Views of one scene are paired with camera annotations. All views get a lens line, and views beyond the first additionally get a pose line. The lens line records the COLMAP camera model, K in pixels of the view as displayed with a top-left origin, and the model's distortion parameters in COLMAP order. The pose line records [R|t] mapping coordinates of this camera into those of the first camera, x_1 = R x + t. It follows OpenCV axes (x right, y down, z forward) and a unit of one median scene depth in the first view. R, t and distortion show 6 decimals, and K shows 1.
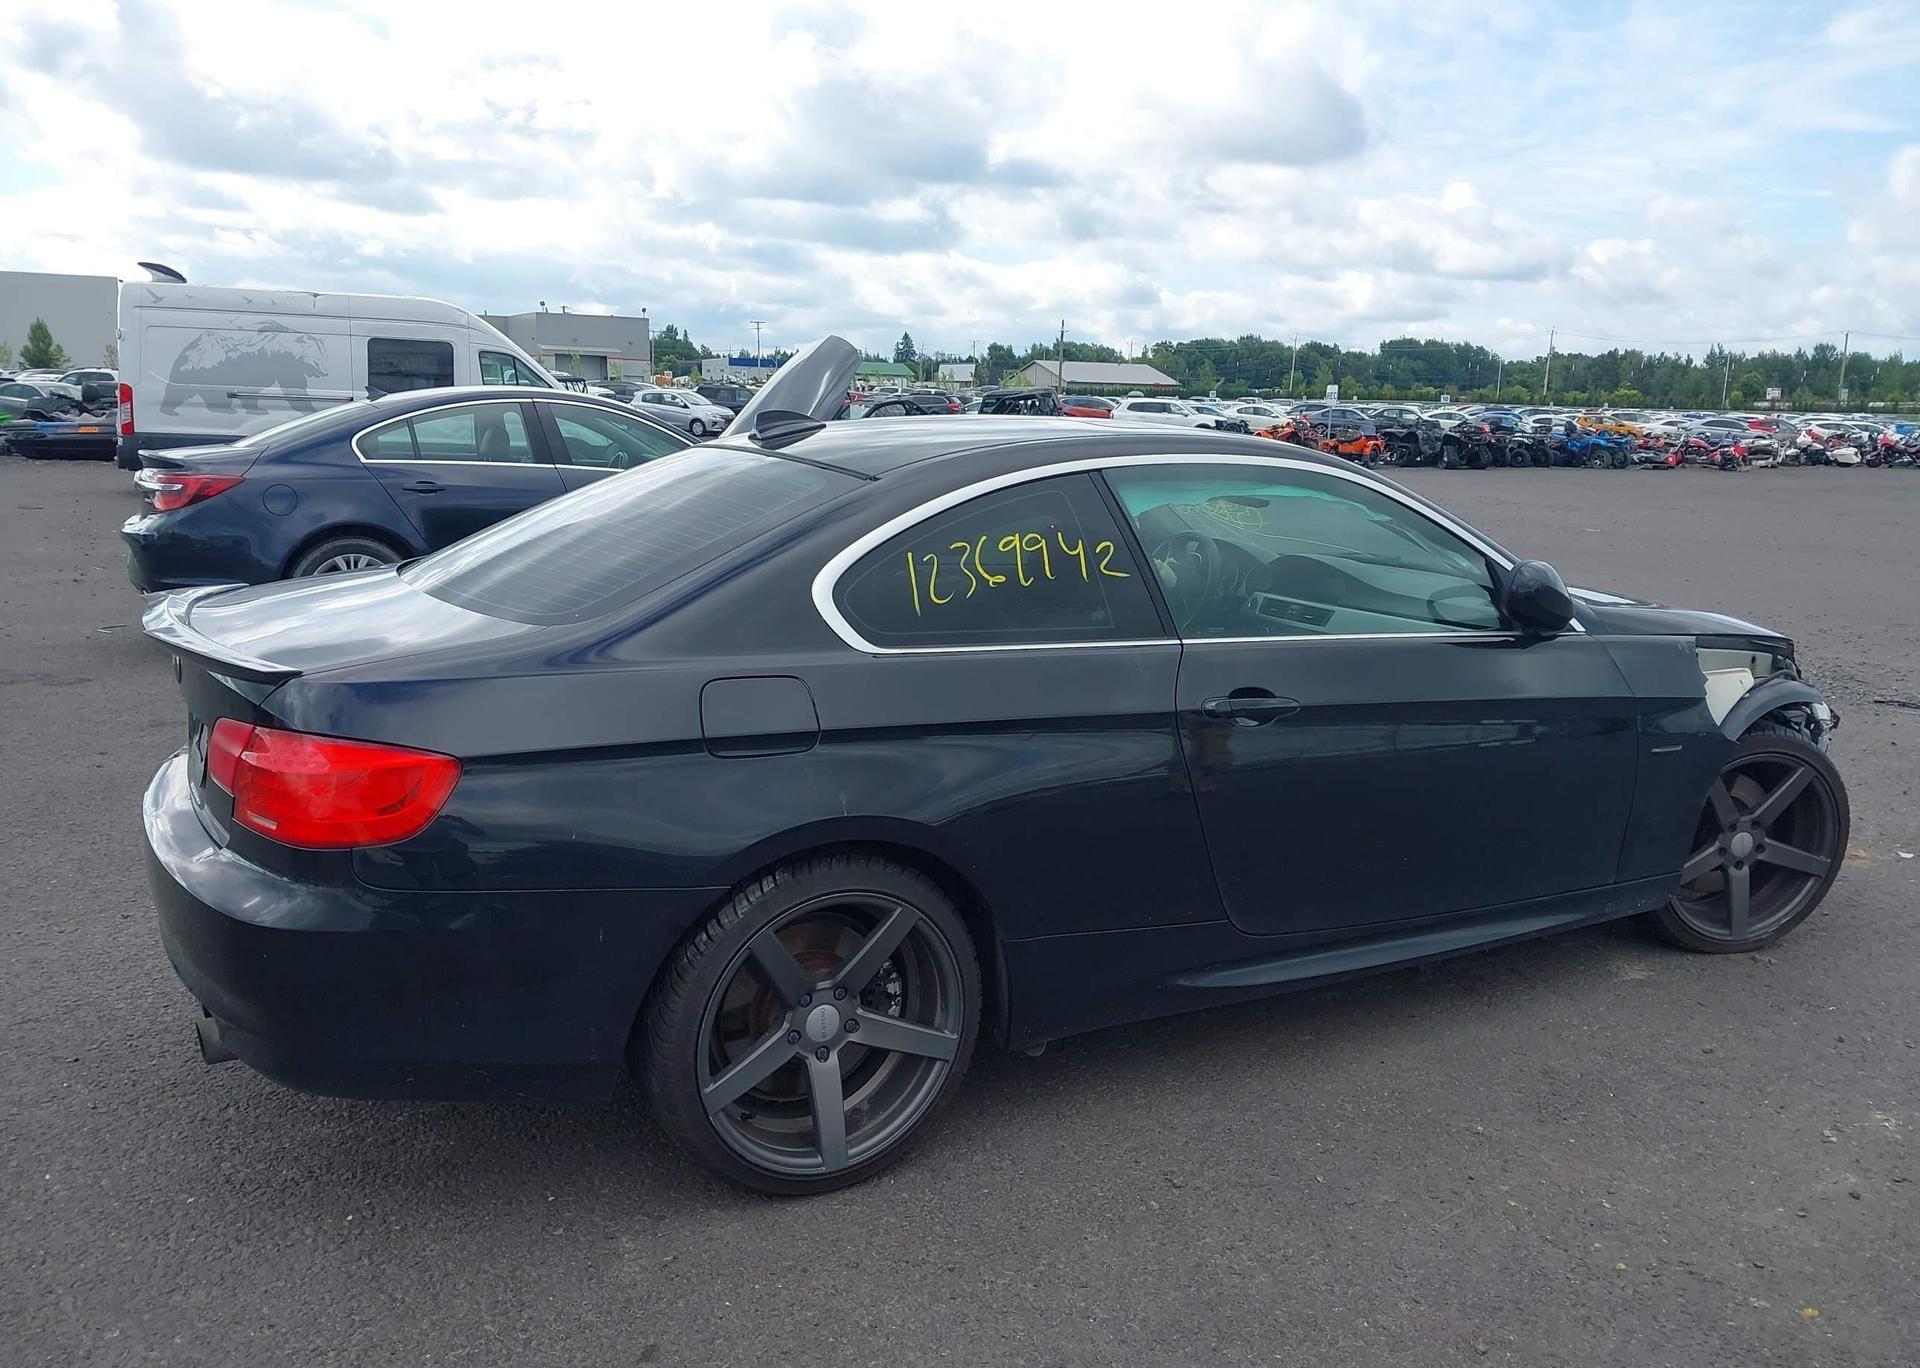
lens RADIAL K [[1605.9, 0, 928.5], [0, 1605.9, 632.6], [0, 0, 1]] dist [0.003590, -0.009166]
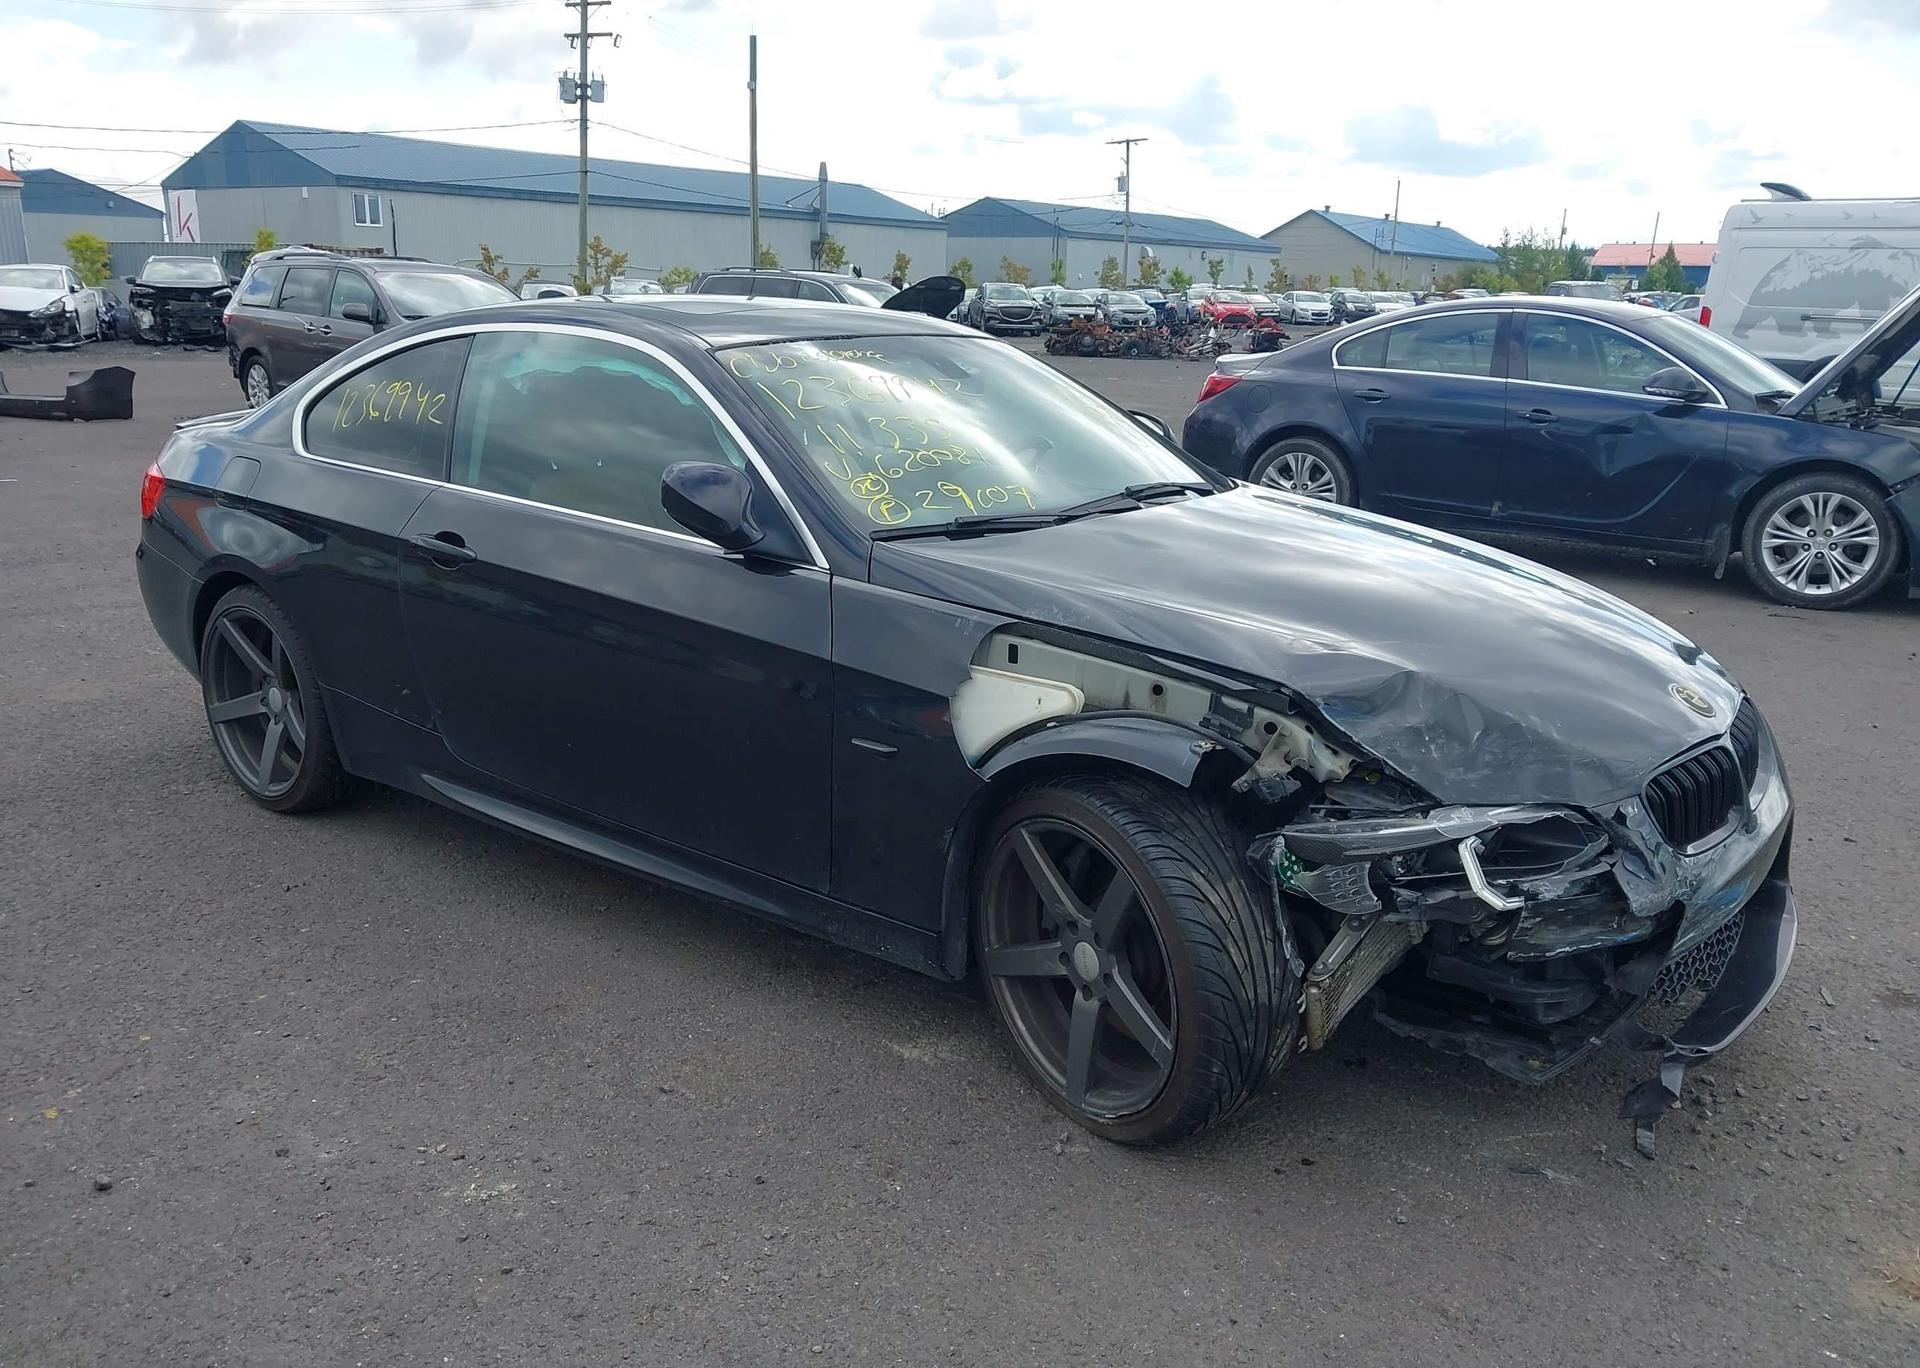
lens RADIAL K [[1571.4, 0, 969.9], [0, 1571.4, 688.2], [0, 0, 1]] dist [0.004772, 0.002379]
pose [[0.326963, 0.210424, -0.921312, 0.143130], [-0.140741, 0.974866, 0.172708, -0.010699], [0.934498, 0.073197, 0.348361, 0.098627]]
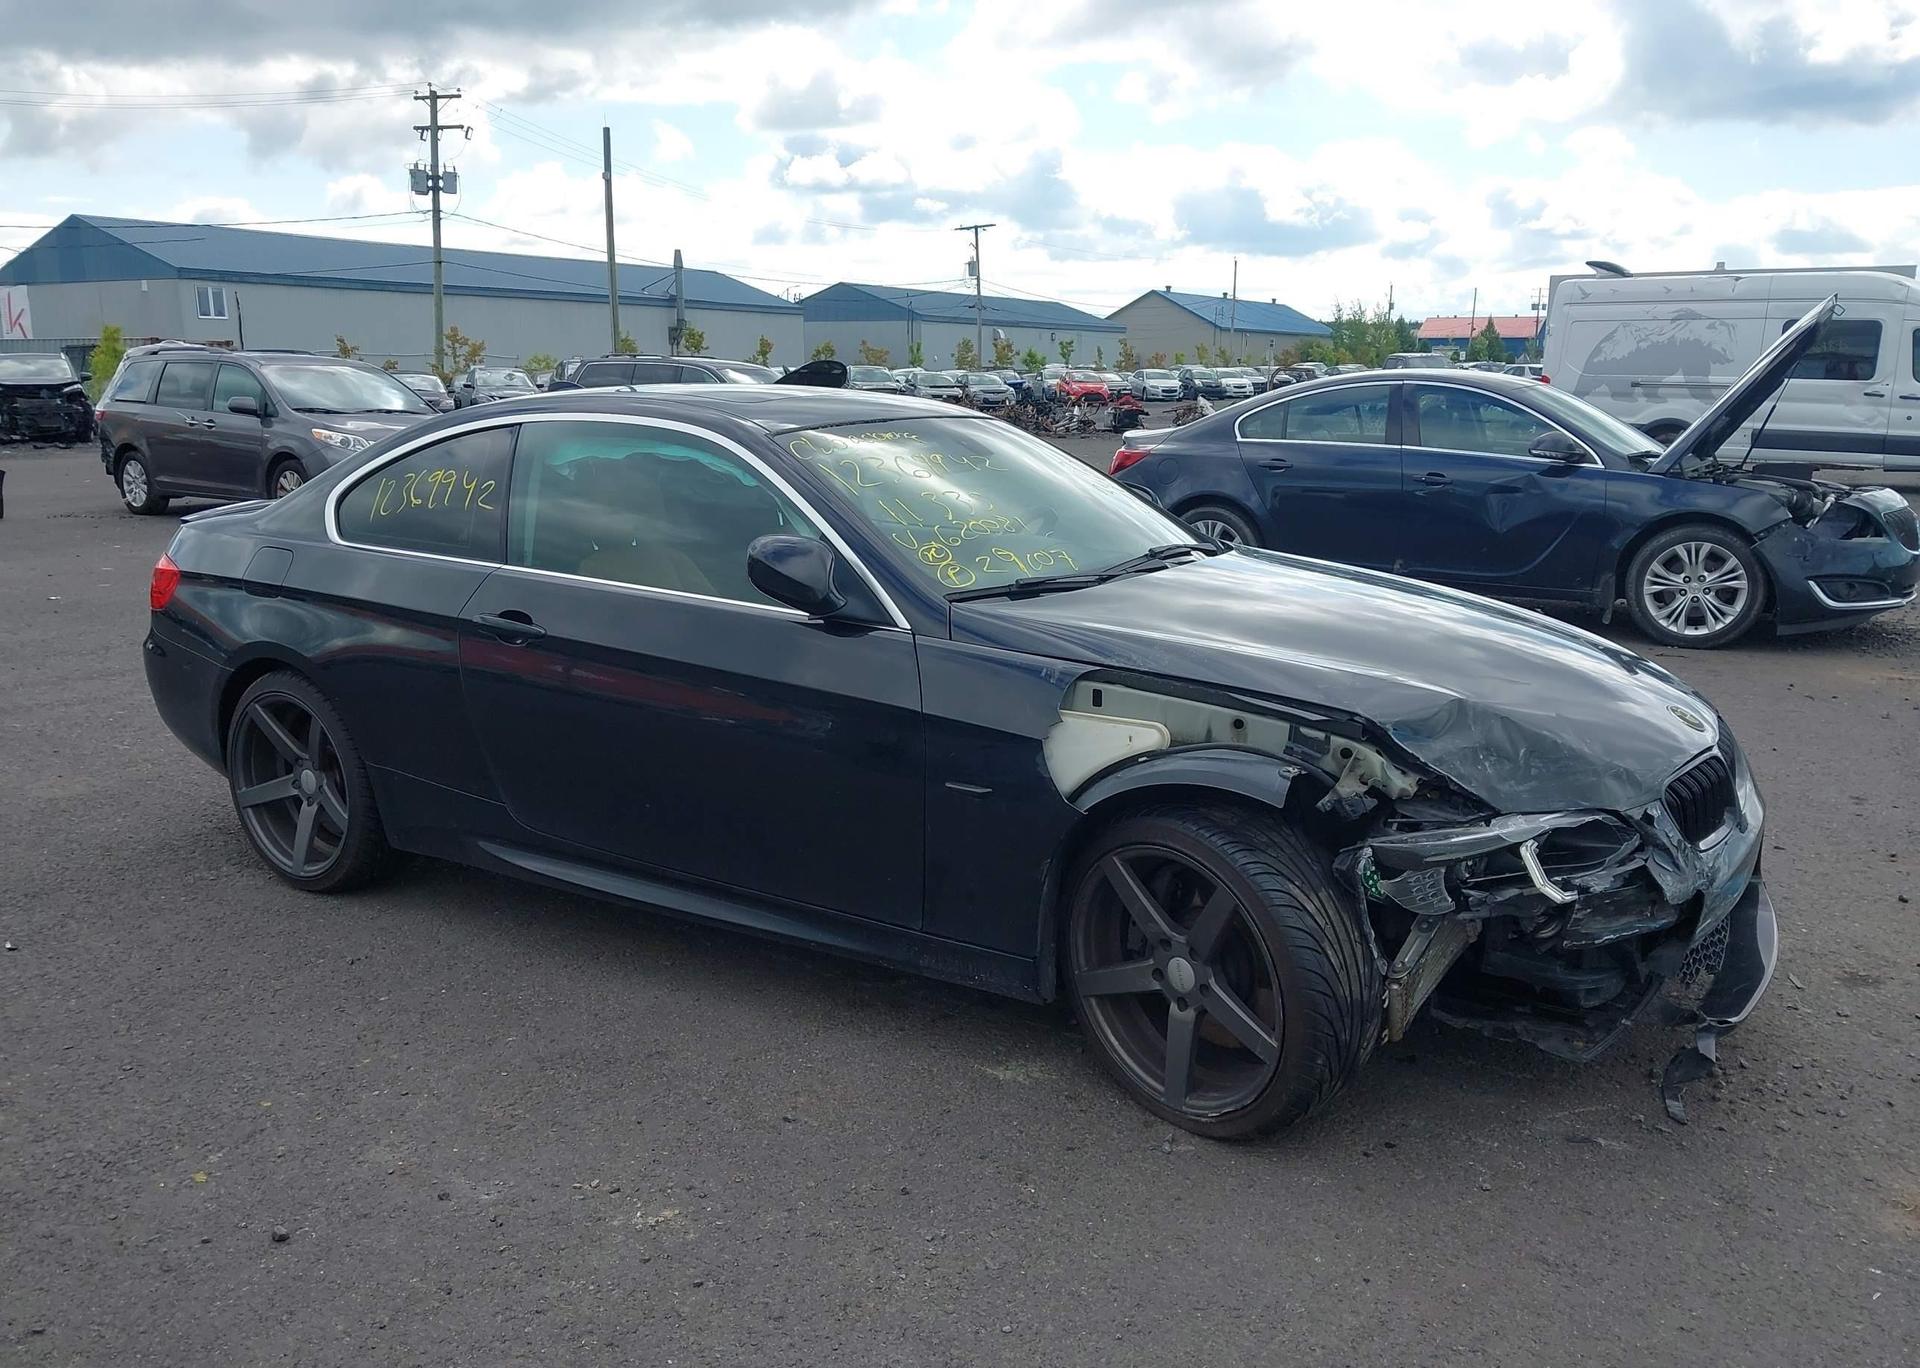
lens RADIAL K [[1576.8, 0, 960.0], [0, 1576.8, 684.0], [0, 0, 1]] dist [0.007886, 0.001860]
pose [[0.416969, 0.148587, -0.896693, 0.146116], [-0.115666, 0.987201, 0.109800, -0.008322], [0.901531, 0.057934, 0.428819, 0.081960]]
